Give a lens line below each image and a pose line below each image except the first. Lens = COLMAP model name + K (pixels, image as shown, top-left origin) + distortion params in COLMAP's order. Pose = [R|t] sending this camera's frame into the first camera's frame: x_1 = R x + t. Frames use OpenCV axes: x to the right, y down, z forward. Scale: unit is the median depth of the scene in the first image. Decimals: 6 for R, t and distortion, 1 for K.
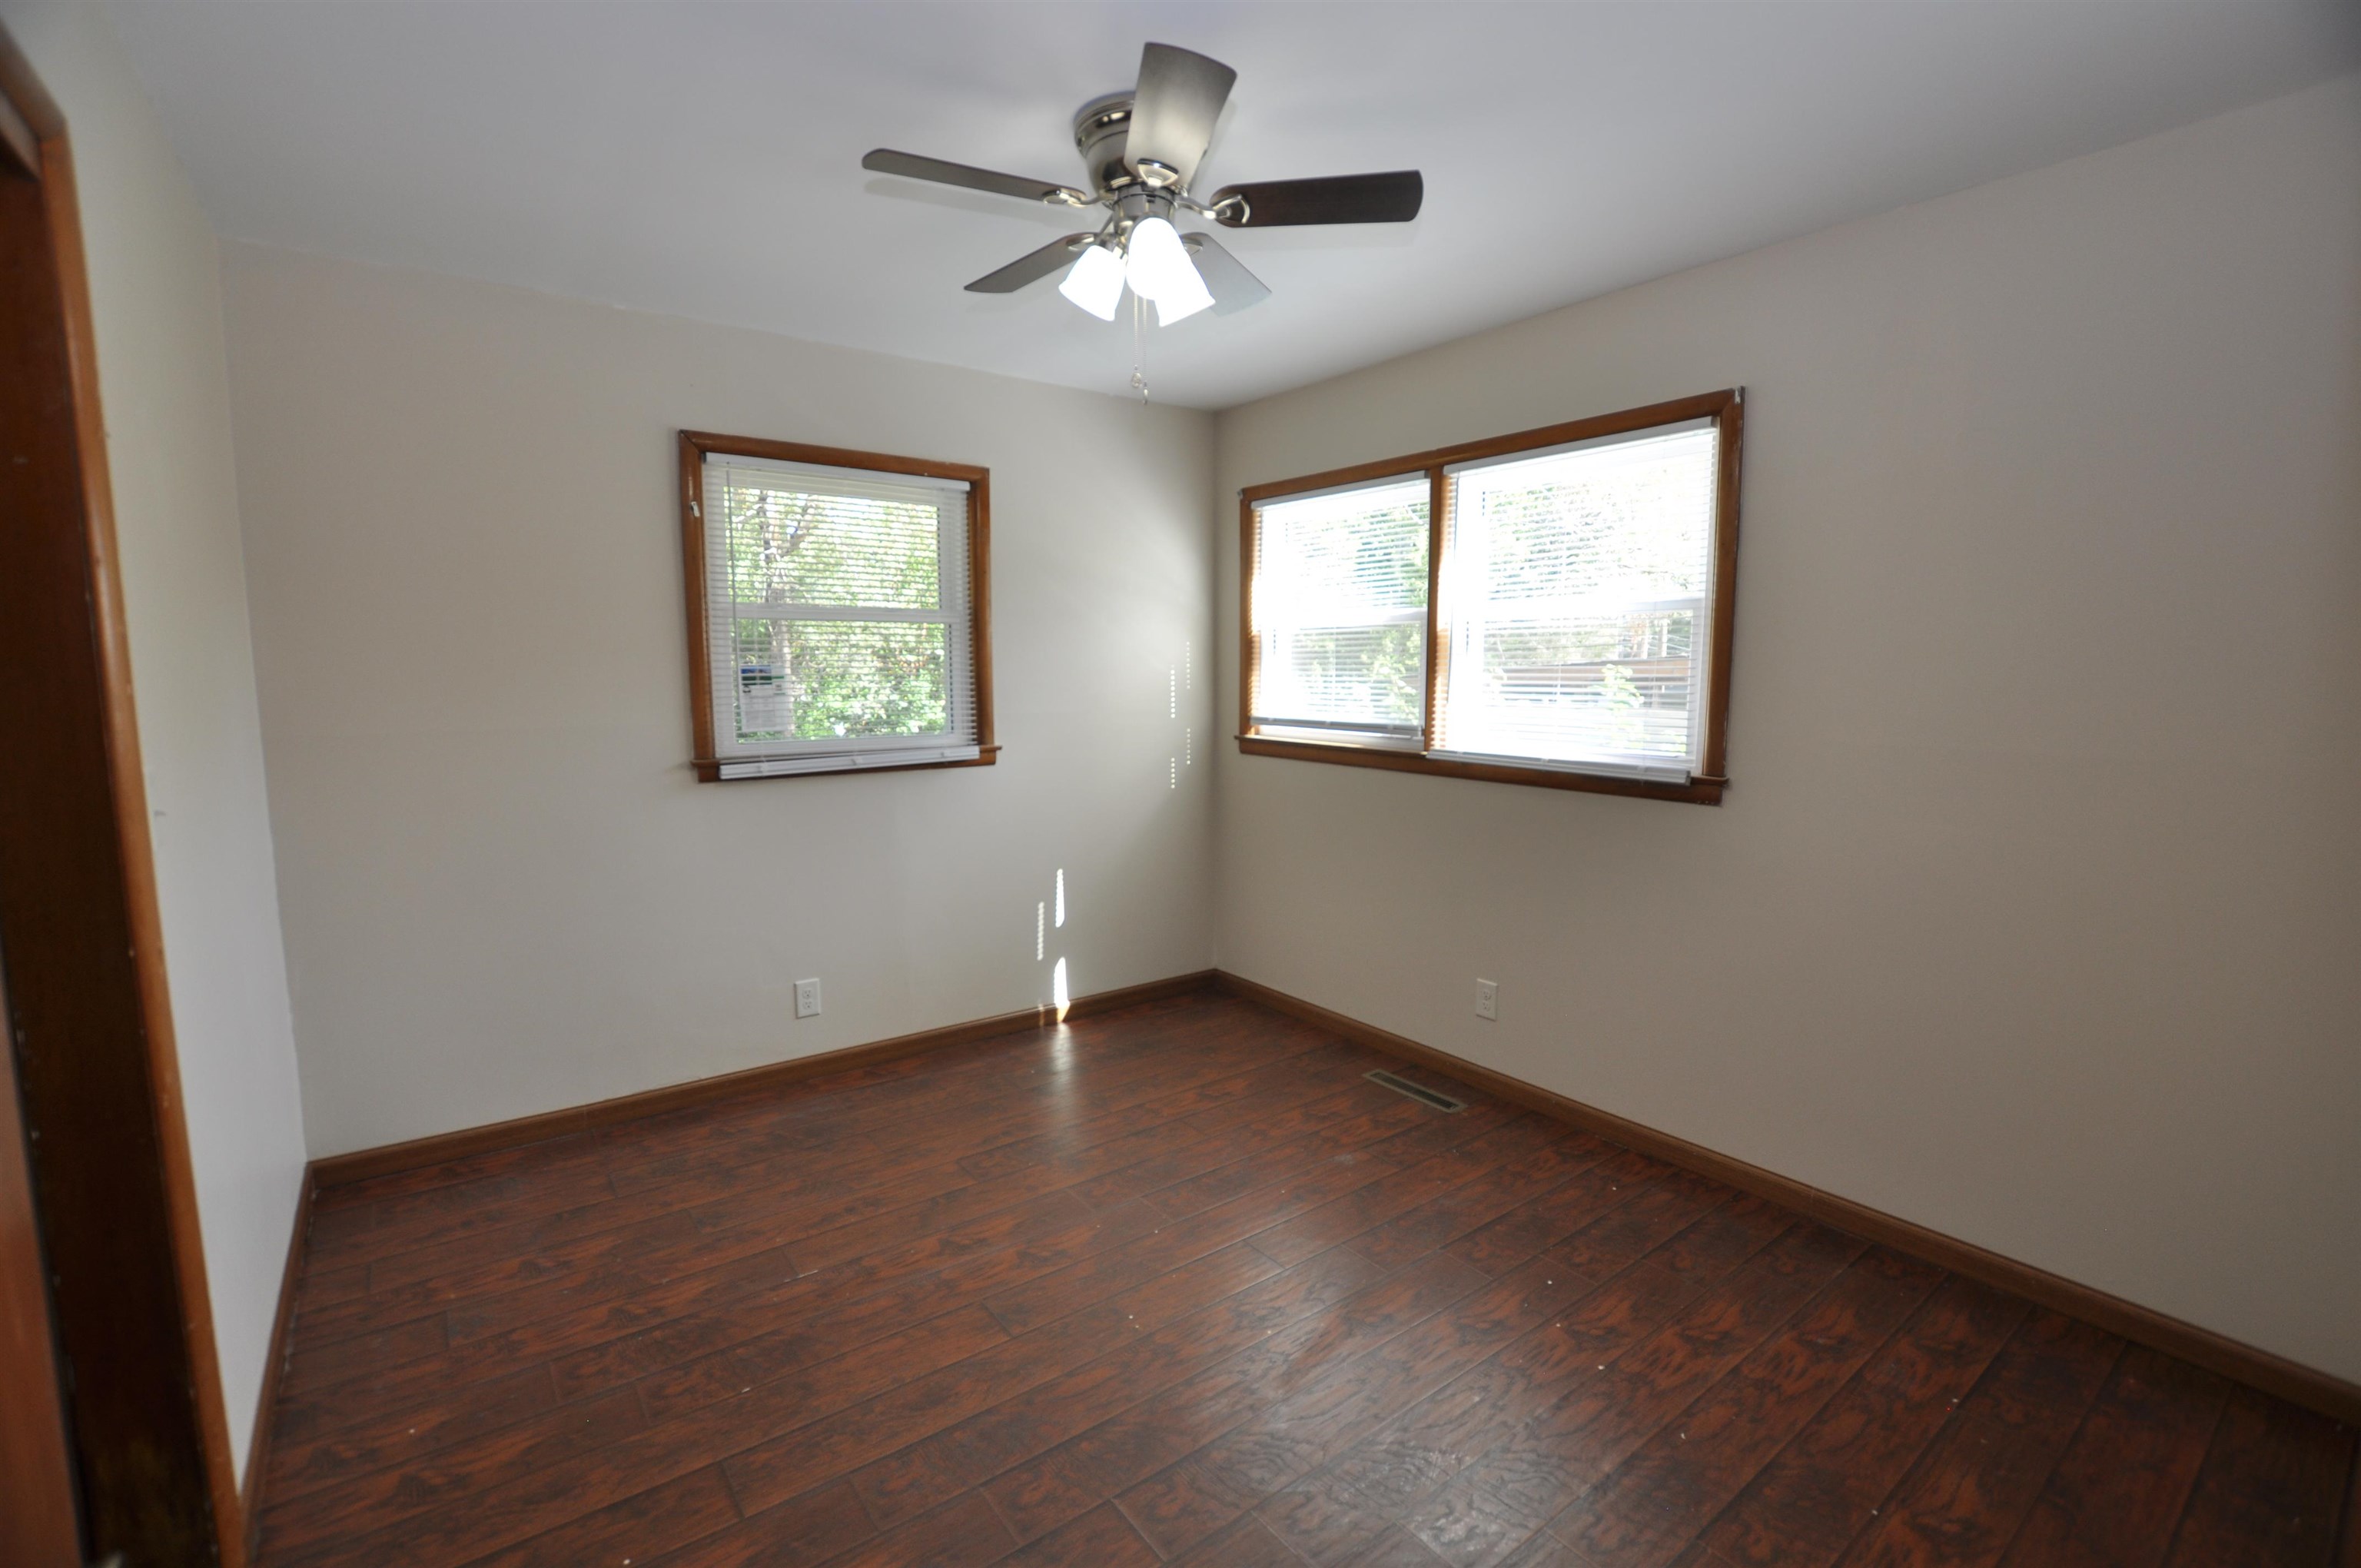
lens RADIAL K [[1040.3, 0, 1179.5], [0, 1040.3, 793.3], [0, 0, 1]] dist [-0.039618, 0.007551]
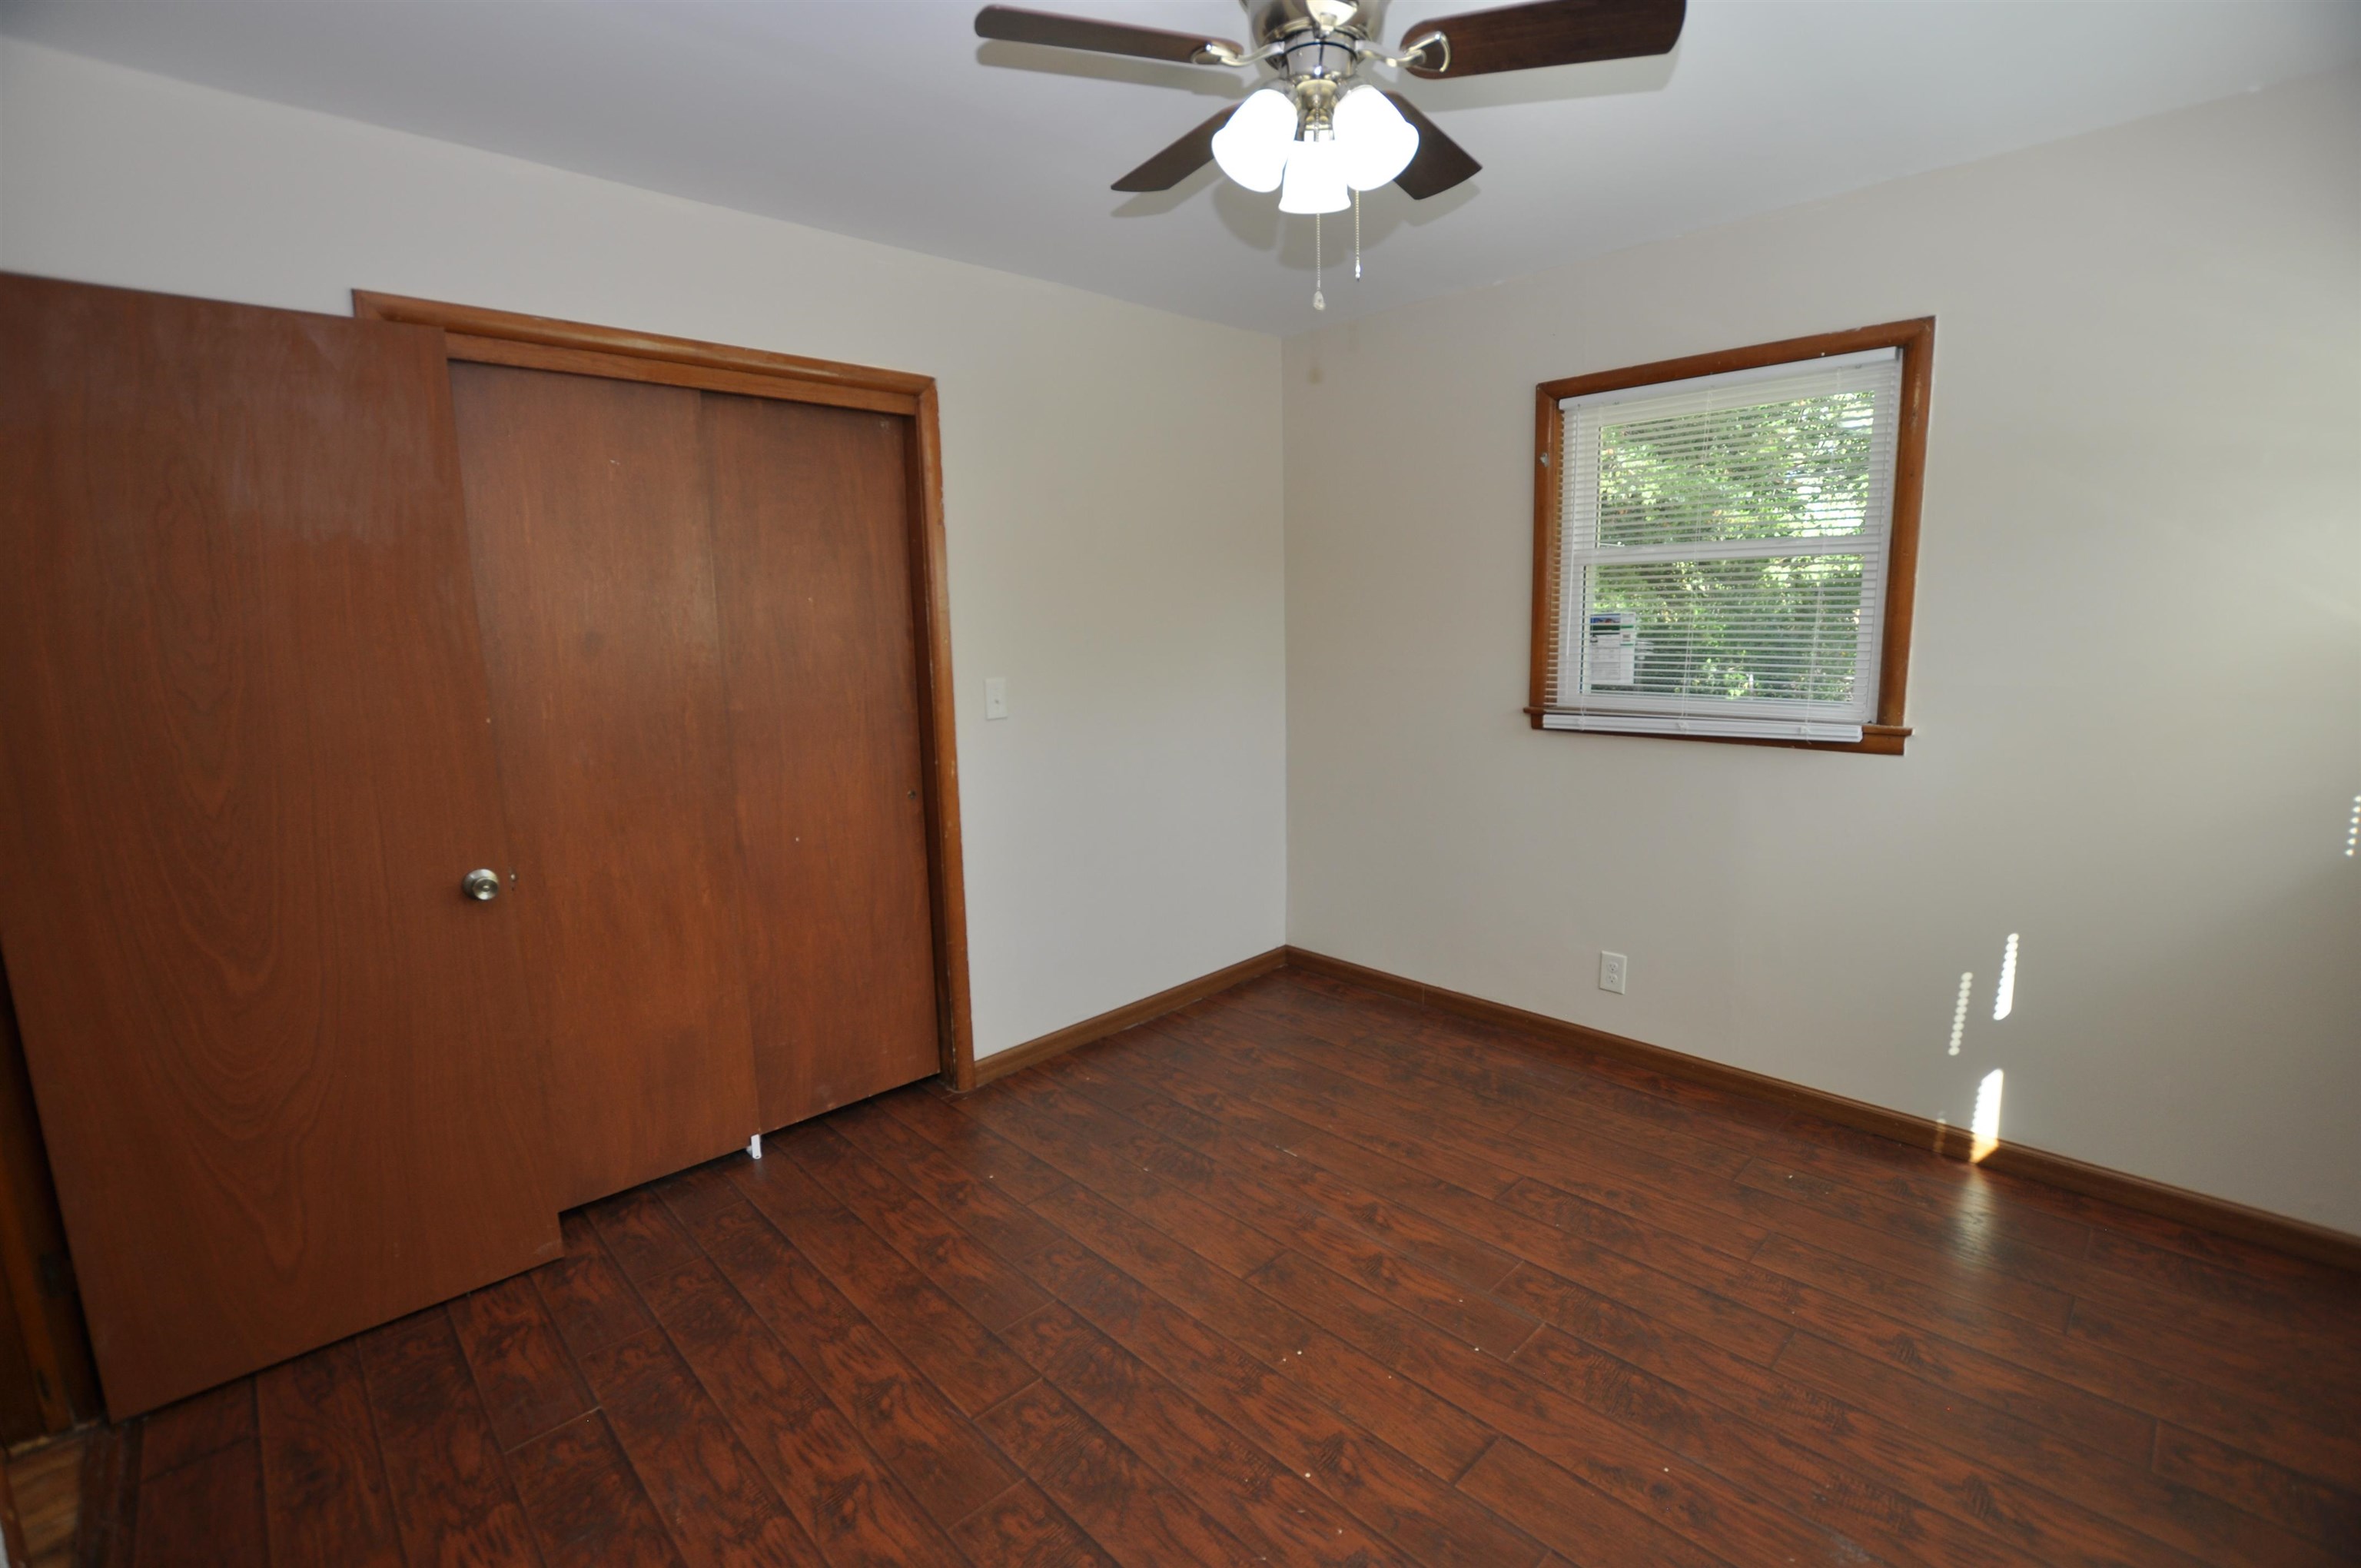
lens RADIAL K [[1047.8, 0, 1172.3], [0, 1047.8, 775.4], [0, 0, 1]] dist [-0.020835, -0.000098]
pose [[0.108427, 0.146574, -0.983239, 0.559462], [-0.090358, 0.986429, 0.137085, -0.078747], [0.989989, 0.073979, 0.120200, 0.540705]]
